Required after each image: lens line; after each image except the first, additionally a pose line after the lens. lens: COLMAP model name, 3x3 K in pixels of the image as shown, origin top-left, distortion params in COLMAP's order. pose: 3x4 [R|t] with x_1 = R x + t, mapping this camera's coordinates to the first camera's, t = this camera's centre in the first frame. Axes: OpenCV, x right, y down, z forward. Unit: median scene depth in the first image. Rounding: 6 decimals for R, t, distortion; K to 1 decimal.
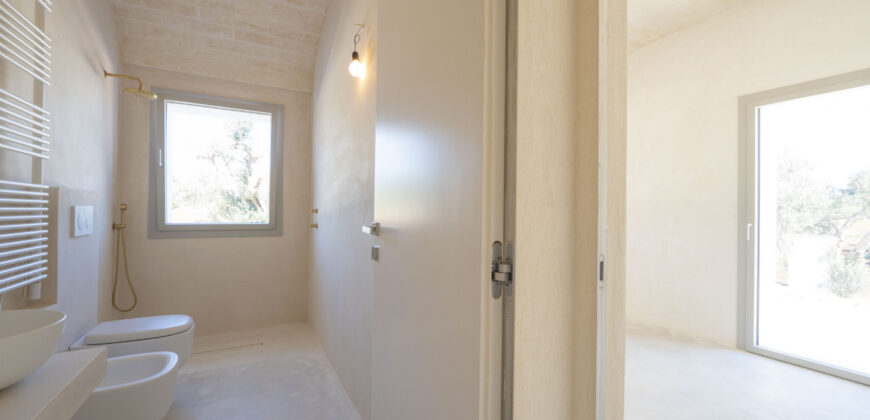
lens RADIAL K [[351.3, 0, 434.9], [0, 351.3, 208.3], [0, 0, 1]] dist [-0.007963, -0.000352]
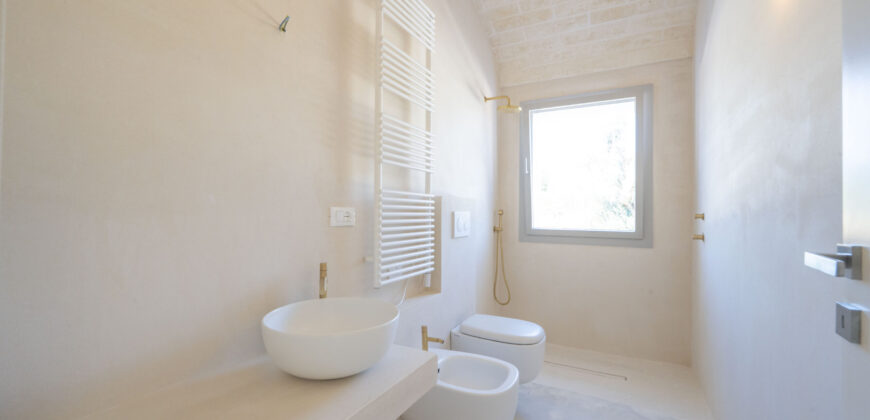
lens RADIAL K [[351.3, 0, 434.9], [0, 351.3, 208.3], [0, 0, 1]] dist [-0.007963, -0.000352]
pose [[0.543635, -0.016689, -0.839156, -0.047260], [0.003210, 0.999836, -0.017805, 0.002334], [0.839316, 0.006985, 0.543599, 0.197524]]
